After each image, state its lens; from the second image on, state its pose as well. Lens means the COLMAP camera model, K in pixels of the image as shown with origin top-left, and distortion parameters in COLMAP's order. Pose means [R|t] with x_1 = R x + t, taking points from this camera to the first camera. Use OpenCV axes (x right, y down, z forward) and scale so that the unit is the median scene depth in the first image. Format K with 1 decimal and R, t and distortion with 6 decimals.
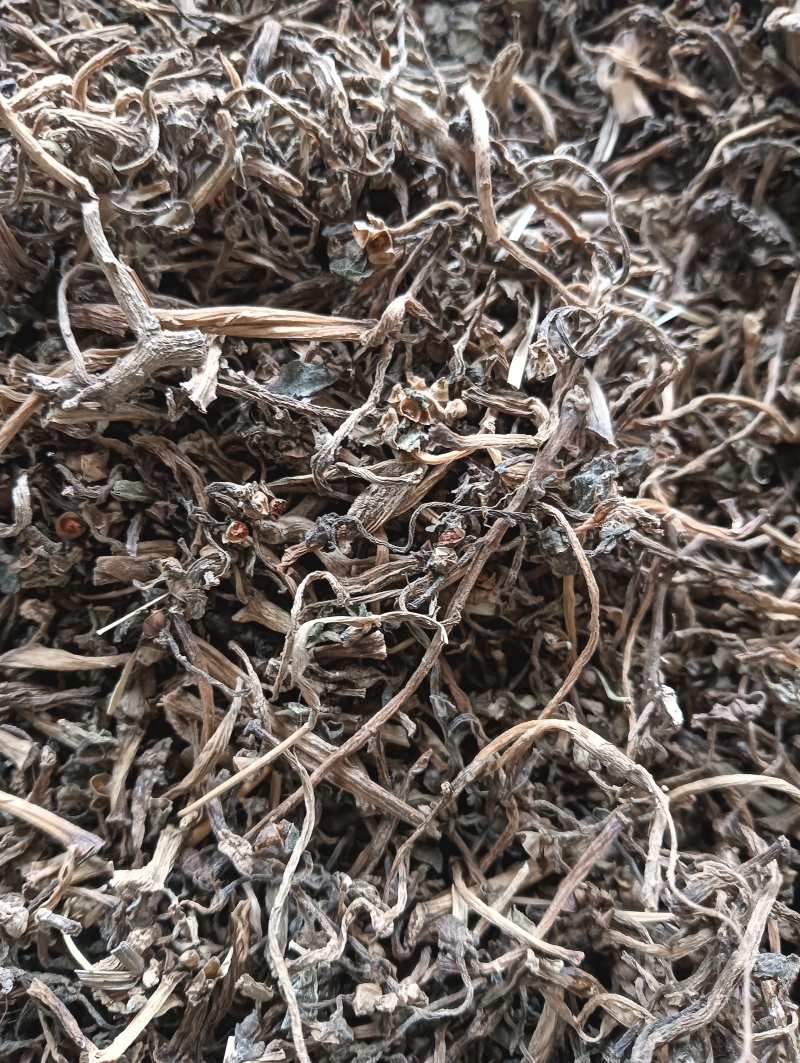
lens RADIAL K [[851.4, 0, 395.1], [0, 851.4, 525.8], [0, 0, 1]] dist [0.077868, -0.221360]
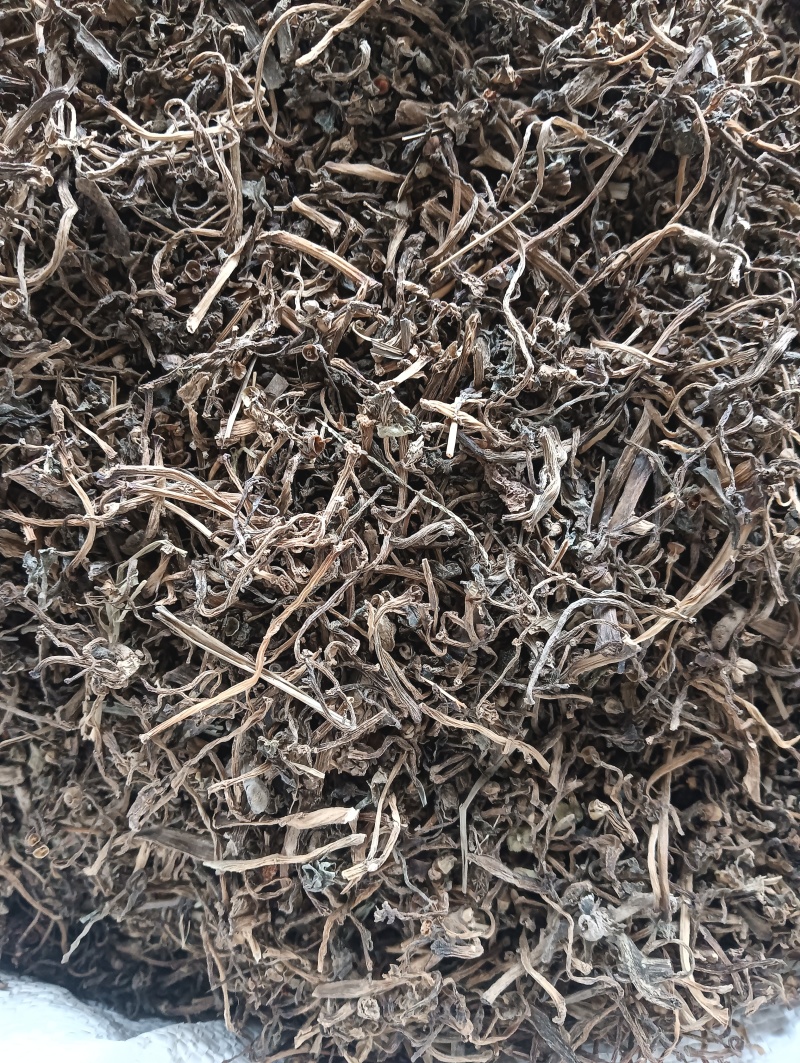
lens RADIAL K [[851.4, 0, 395.1], [0, 851.4, 525.8], [0, 0, 1]] dist [0.077868, -0.221360]
pose [[0.993271, 0.107865, 0.042176, -0.332440], [-0.109419, 0.993327, 0.036463, 0.751803], [-0.037961, -0.040832, 0.998445, -0.614121]]
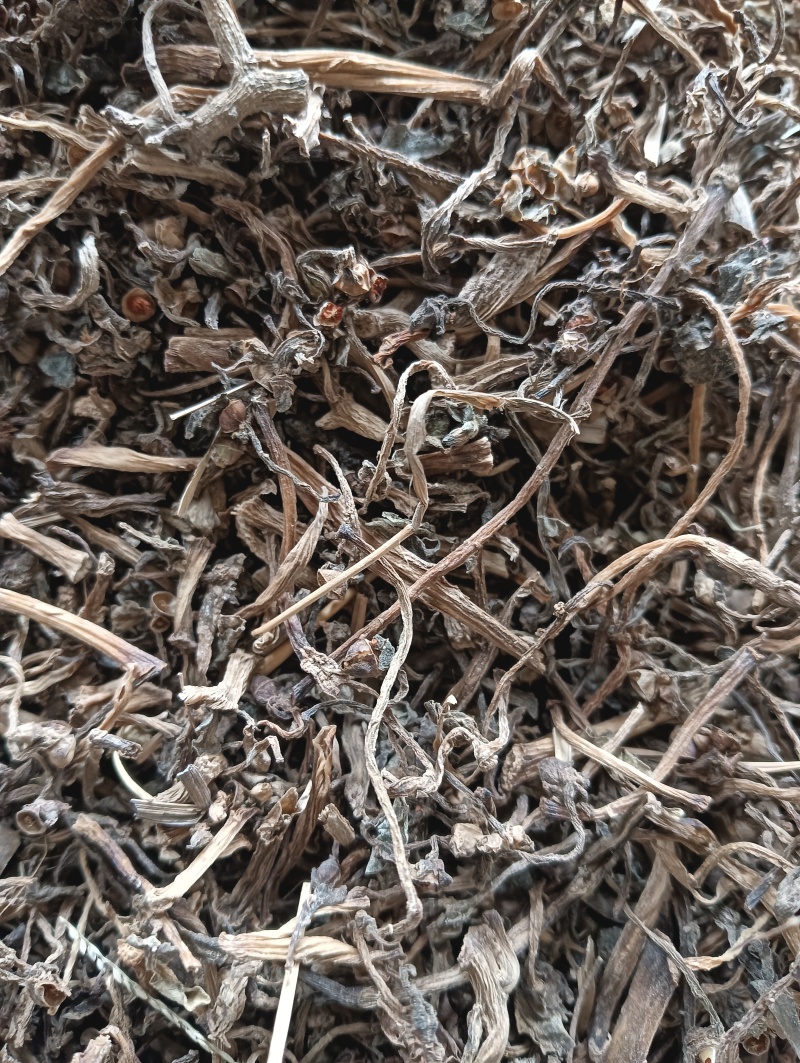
lens RADIAL K [[876.1, 0, 397.2], [0, 876.1, 525.5], [0, 0, 1]] dist [0.095025, -0.352508]
pose [[0.999213, 0.038864, 0.007987, -0.112907], [-0.039126, 0.998592, 0.035819, 0.183383], [-0.006584, -0.036103, 0.999326, 0.090042]]
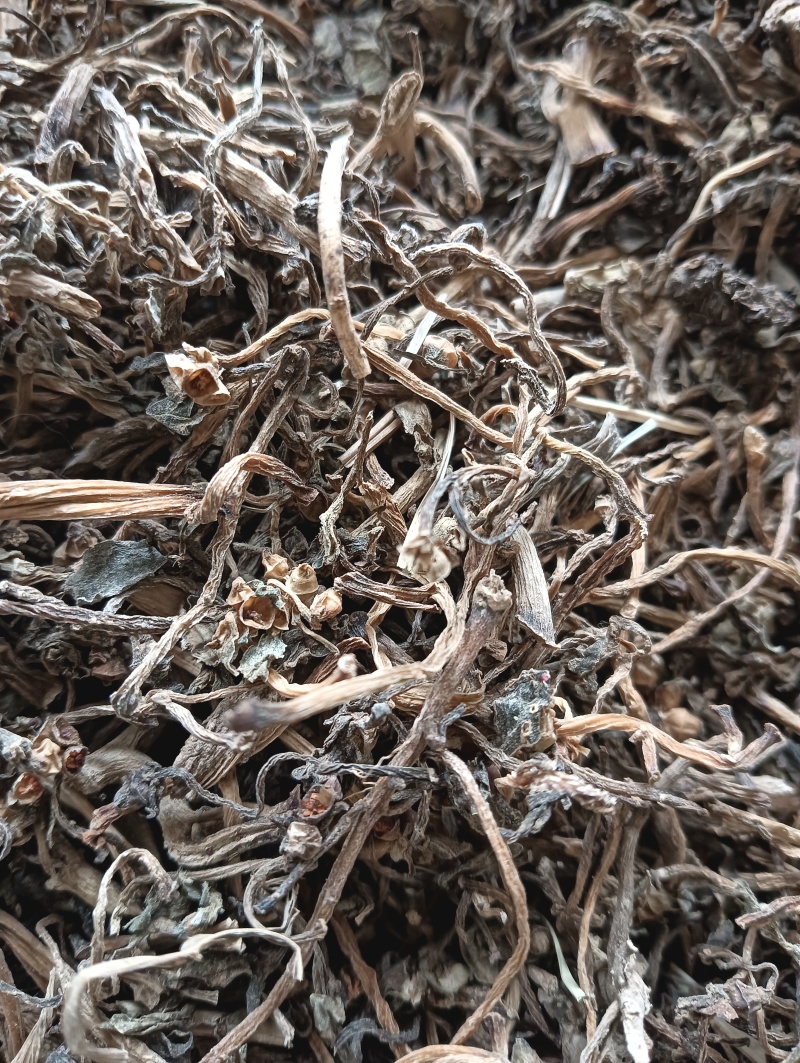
lens RADIAL K [[863.8, 0, 394.8], [0, 863.8, 530.7], [0, 0, 1]] dist [0.085570, -0.283755]
pose [[0.998265, -0.035330, -0.047101, 0.162388], [0.036068, 0.999238, 0.014924, -0.204845], [0.046538, -0.016597, 0.998779, 0.280764]]
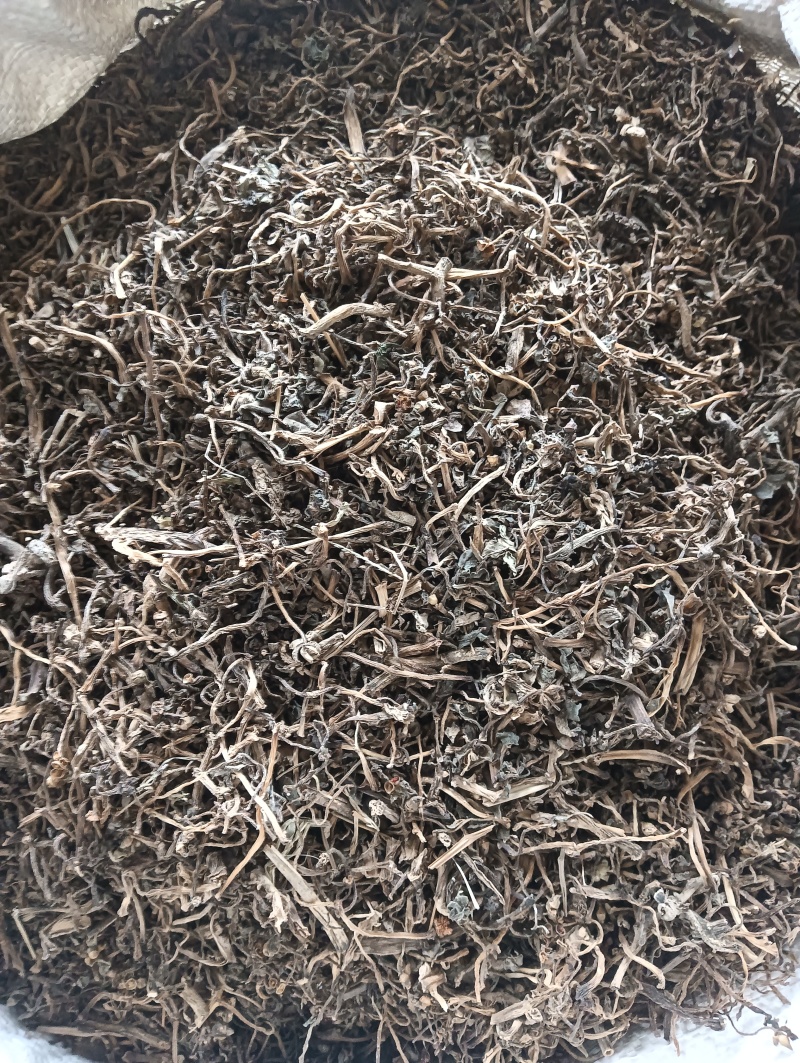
lens RADIAL K [[832.7, 0, 394.5], [0, 832.7, 531.8], [0, 0, 1]] dist [0.087978, -0.212946]
pose [[0.983708, -0.150843, 0.097804, -0.596892], [0.154262, 0.987623, -0.028354, 0.469151], [-0.092316, 0.042979, 0.994802, -1.254227]]
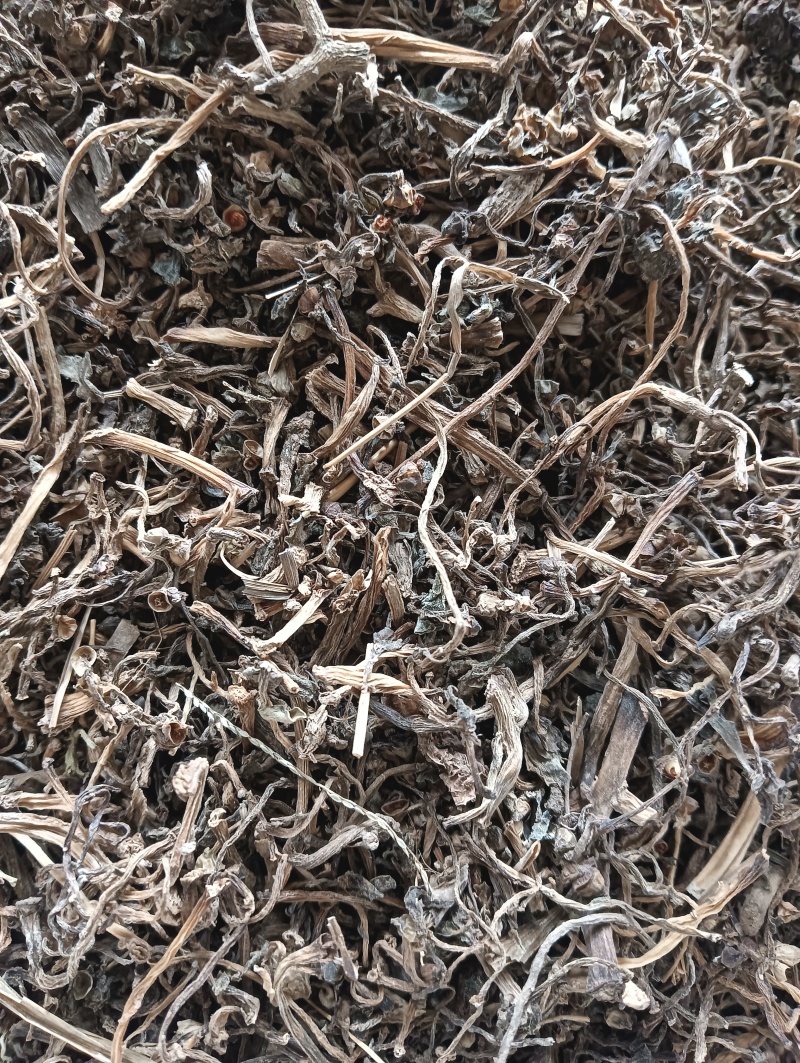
lens RADIAL K [[863.8, 0, 394.8], [0, 863.8, 530.7], [0, 0, 1]] dist [0.085570, -0.283755]
pose [[0.997956, 0.030893, 0.055937, -0.215823], [-0.031955, 0.999324, 0.018180, 0.395144], [-0.055337, -0.019931, 0.998269, -0.194398]]
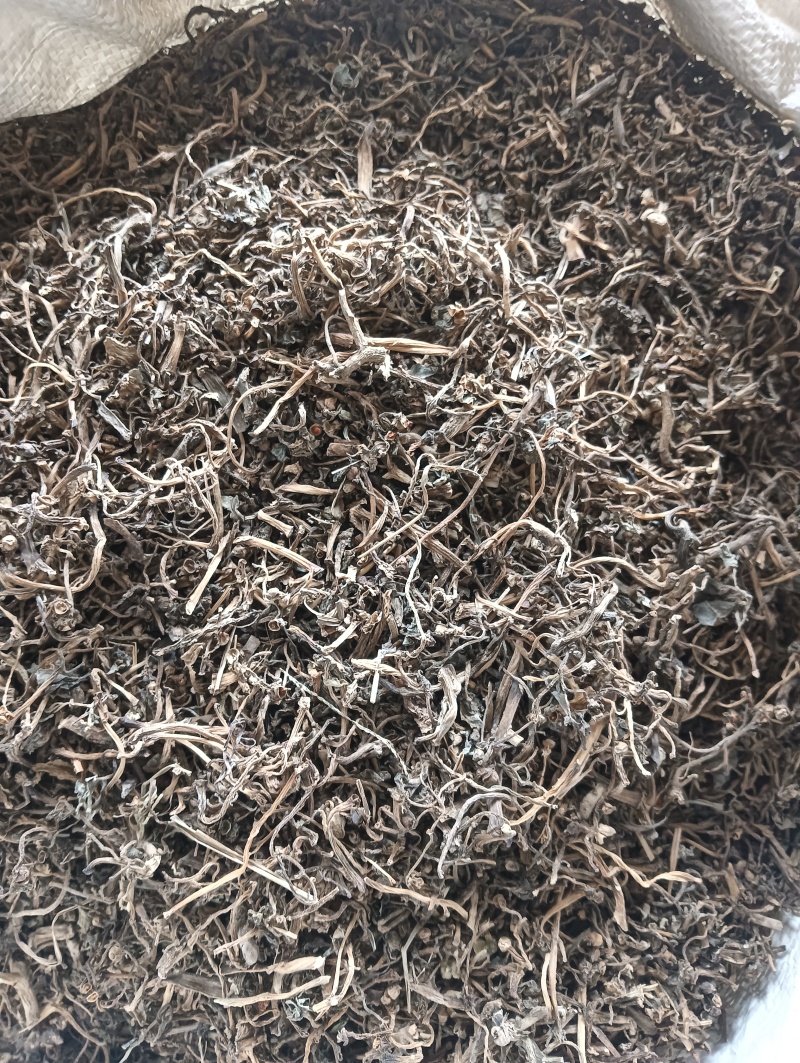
lens RADIAL K [[832.7, 0, 394.5], [0, 832.7, 531.8], [0, 0, 1]] dist [0.087978, -0.212946]
pose [[0.997965, 0.054183, 0.033618, -0.231056], [-0.052917, 0.997895, -0.037488, 0.341367], [-0.035579, 0.035633, 0.998731, -1.202521]]
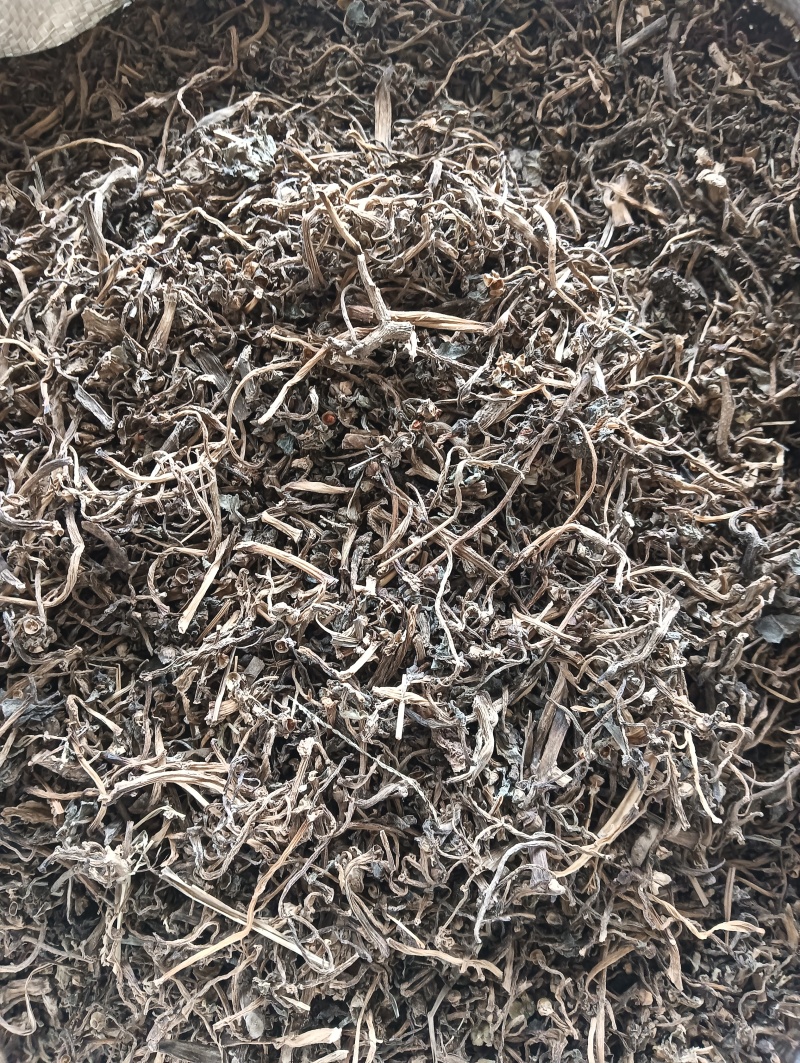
lens RADIAL K [[832.7, 0, 394.5], [0, 832.7, 531.8], [0, 0, 1]] dist [0.087978, -0.212946]
pose [[0.997195, 0.055828, 0.049850, -0.310862], [-0.054679, 0.998212, -0.024128, 0.296474], [-0.051108, 0.021335, 0.998465, -0.903164]]
